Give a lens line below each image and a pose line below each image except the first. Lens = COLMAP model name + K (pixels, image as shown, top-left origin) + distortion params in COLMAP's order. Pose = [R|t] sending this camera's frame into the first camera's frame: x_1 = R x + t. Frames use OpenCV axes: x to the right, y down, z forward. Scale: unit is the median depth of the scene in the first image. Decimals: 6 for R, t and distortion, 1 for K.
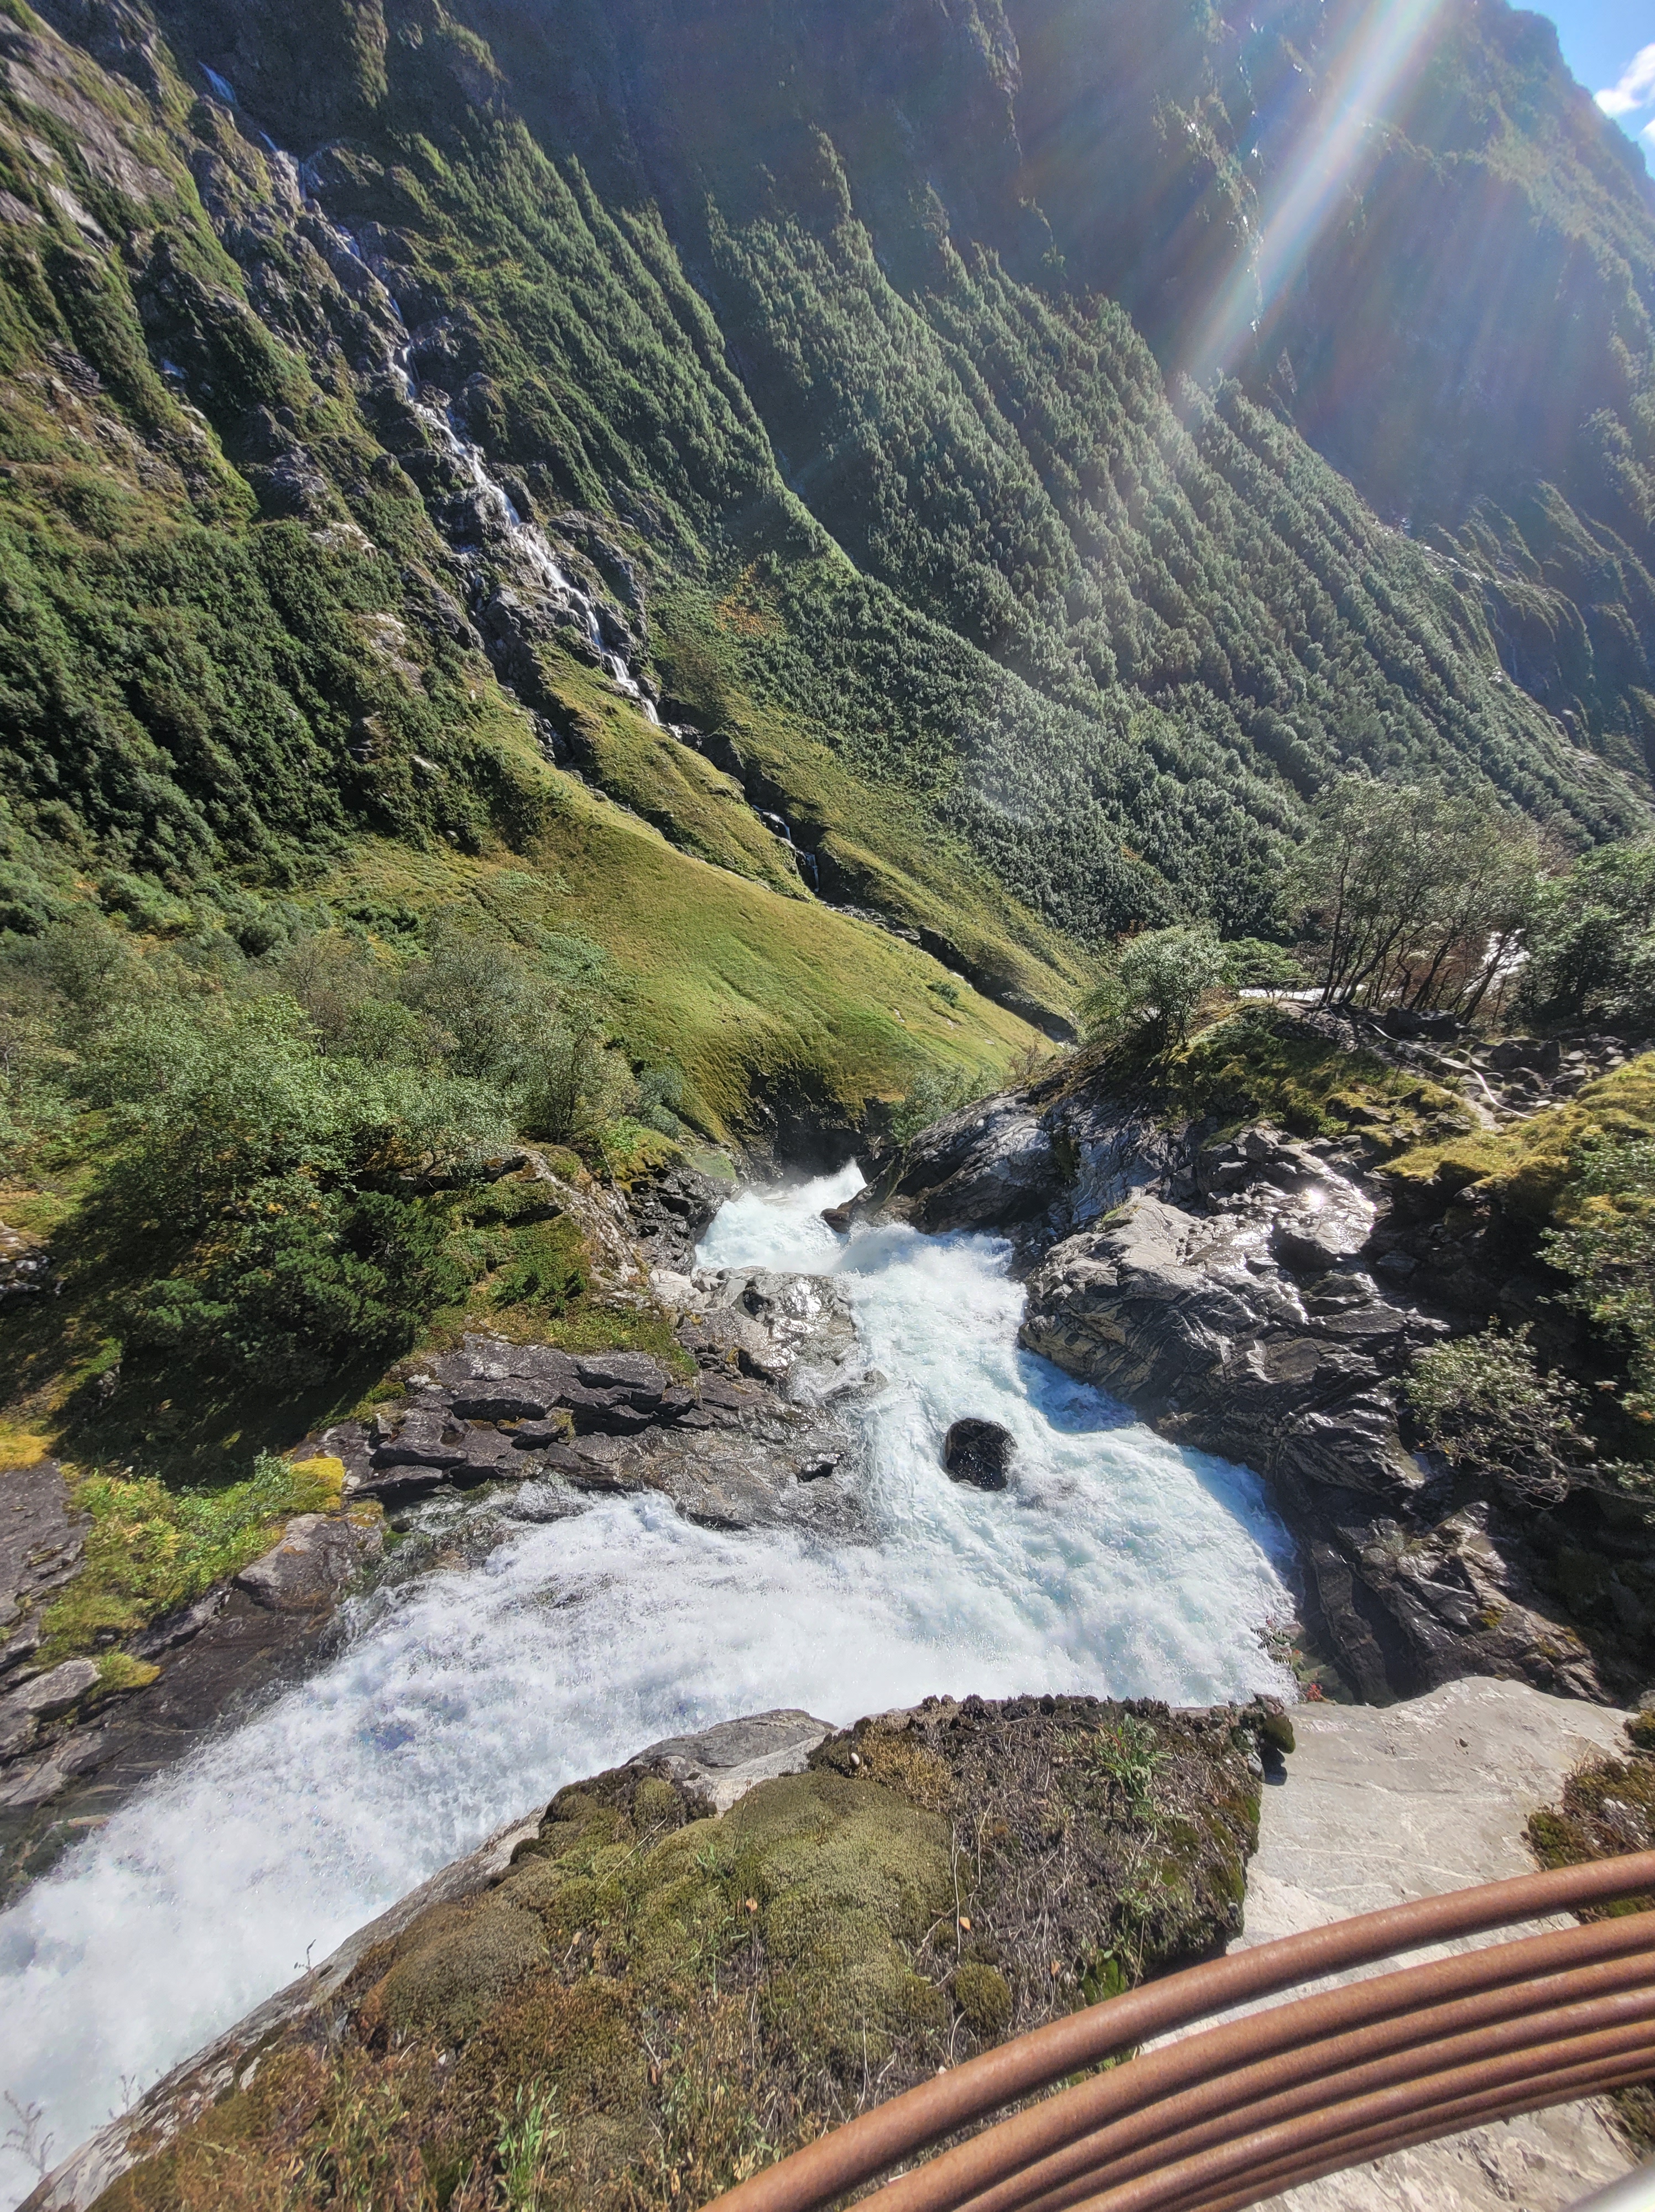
lens RADIAL K [[894.7, 0, 829.5], [0, 894.7, 1119.6], [0, 0, 1]] dist [0.001030, -0.000574]
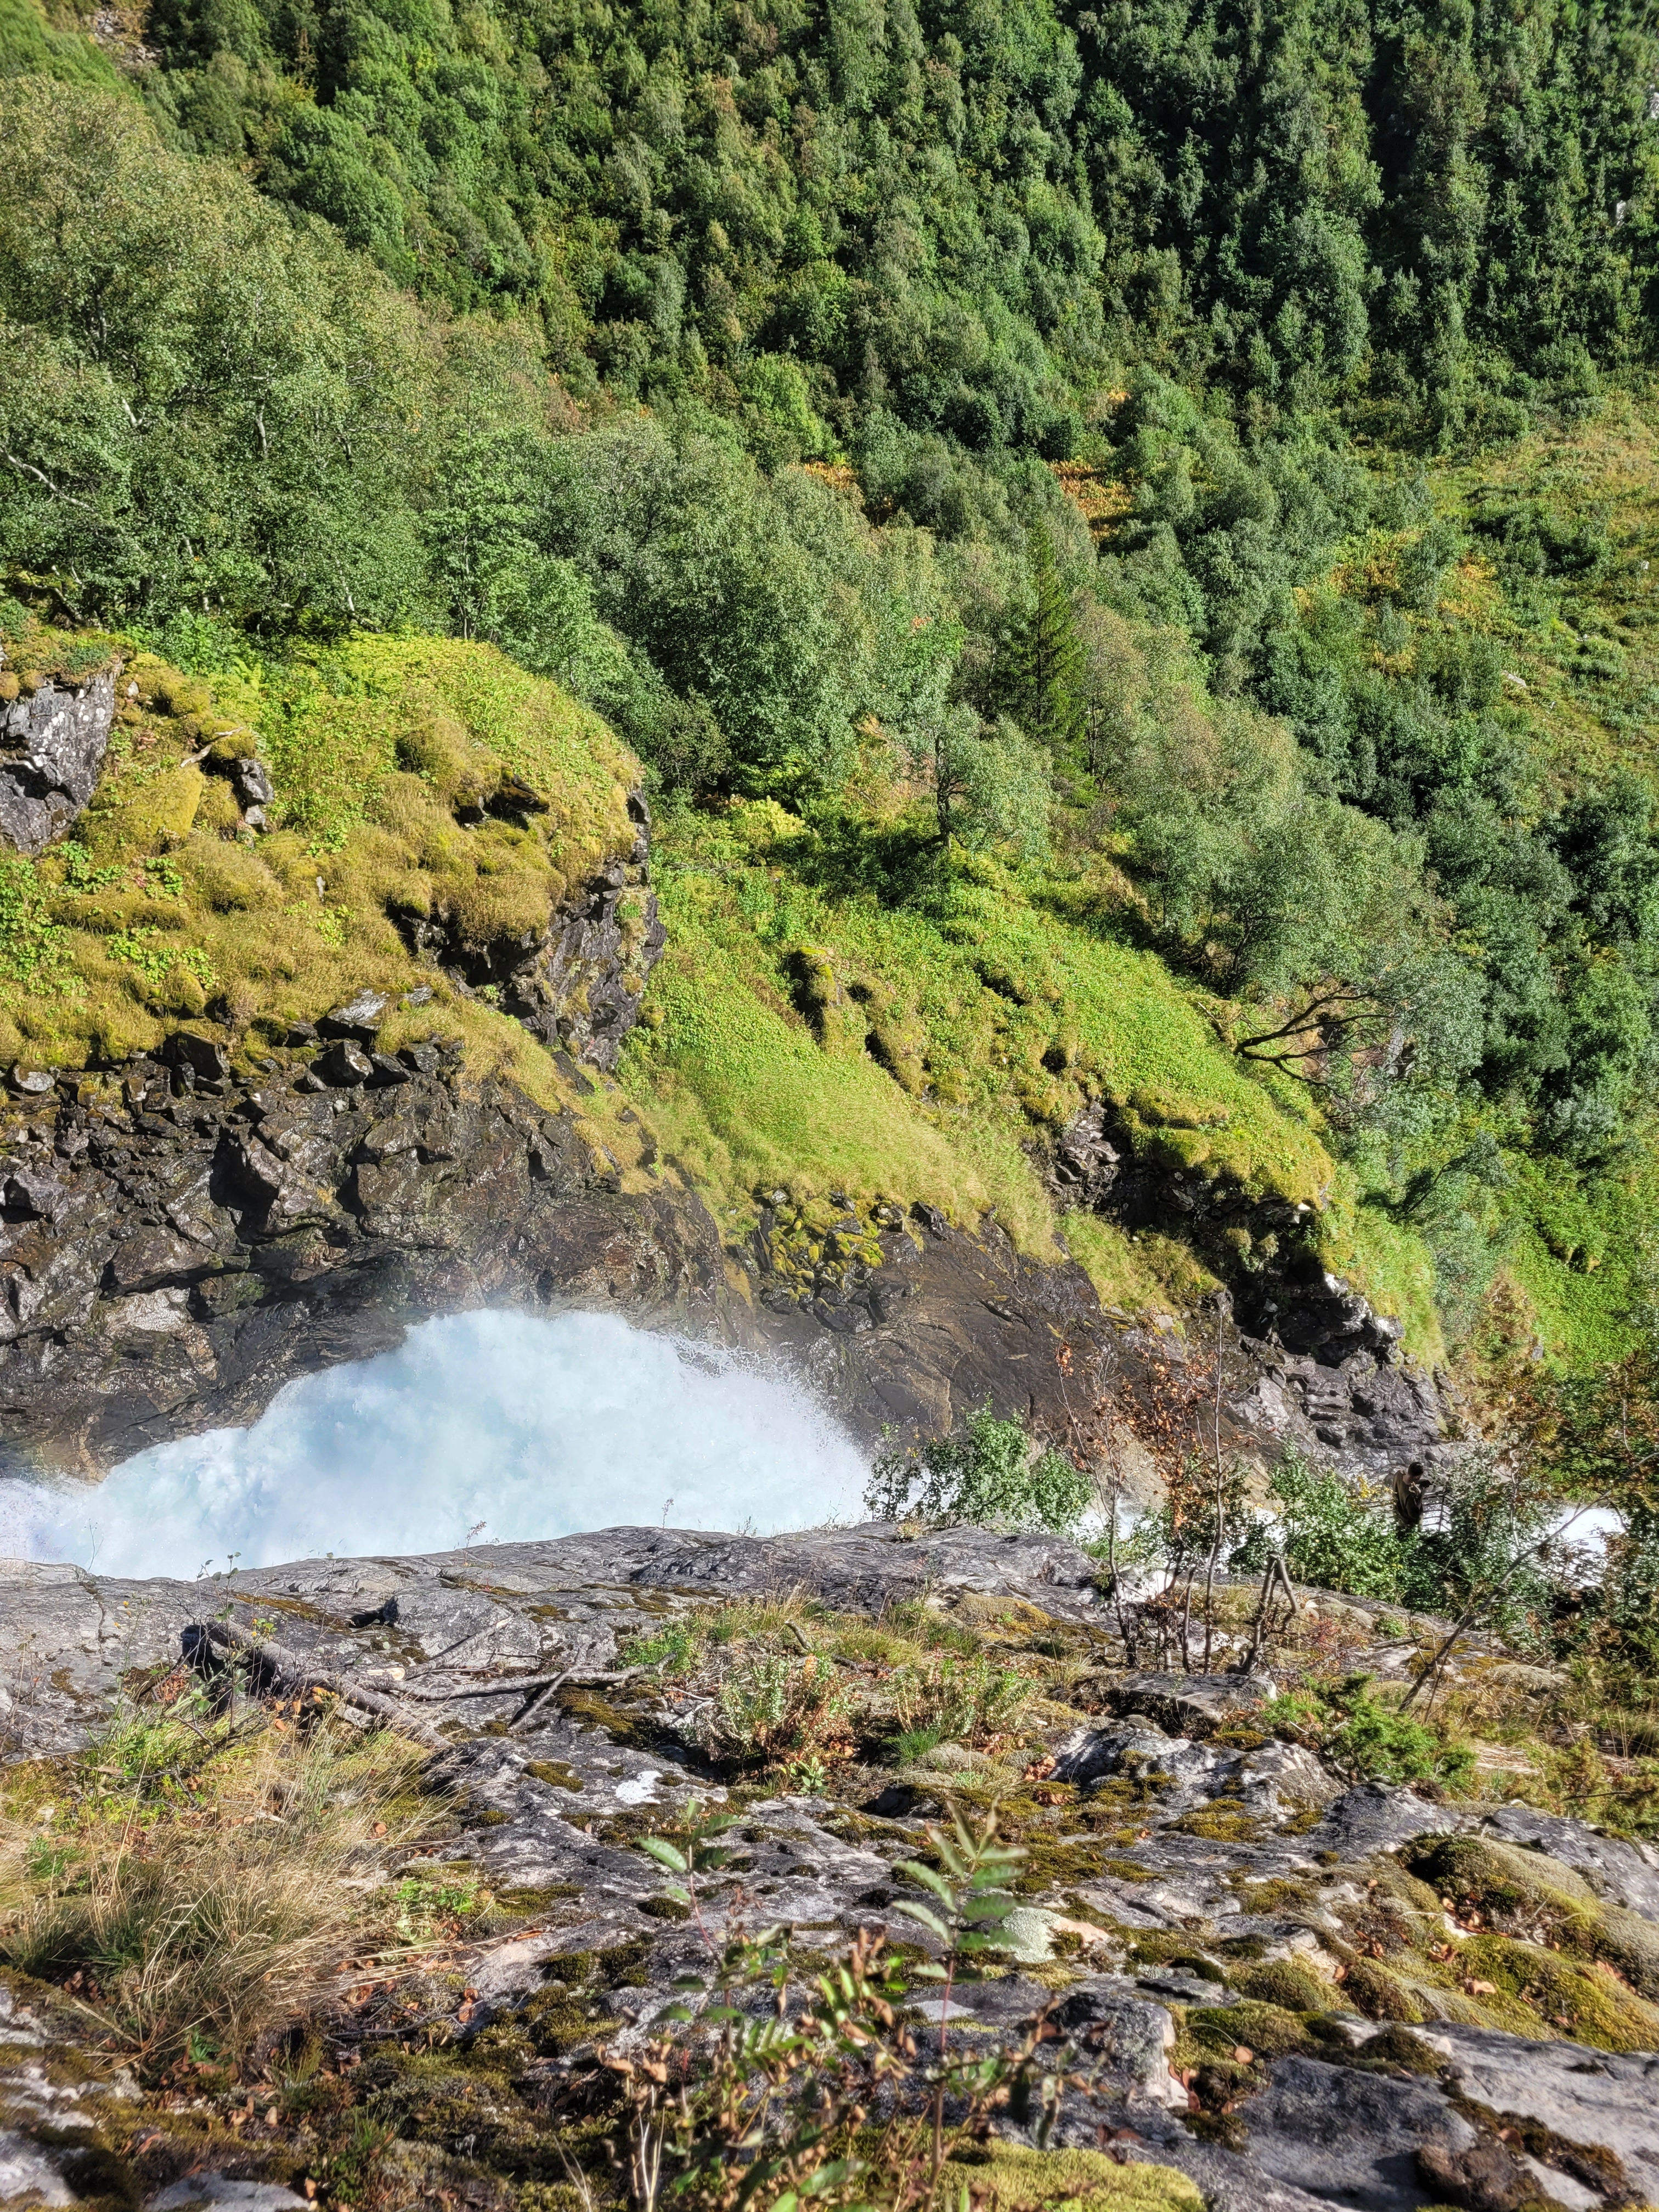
lens RADIAL K [[1763.8, 0, 844.0], [0, 1763.8, 1106.4], [0, 0, 1]] dist [0.047739, -0.038312]
pose [[0.527016, 0.399966, -0.749854, 0.055437], [-0.382416, 0.899565, 0.211050, -0.016120], [0.758955, 0.175529, 0.627039, 0.136418]]
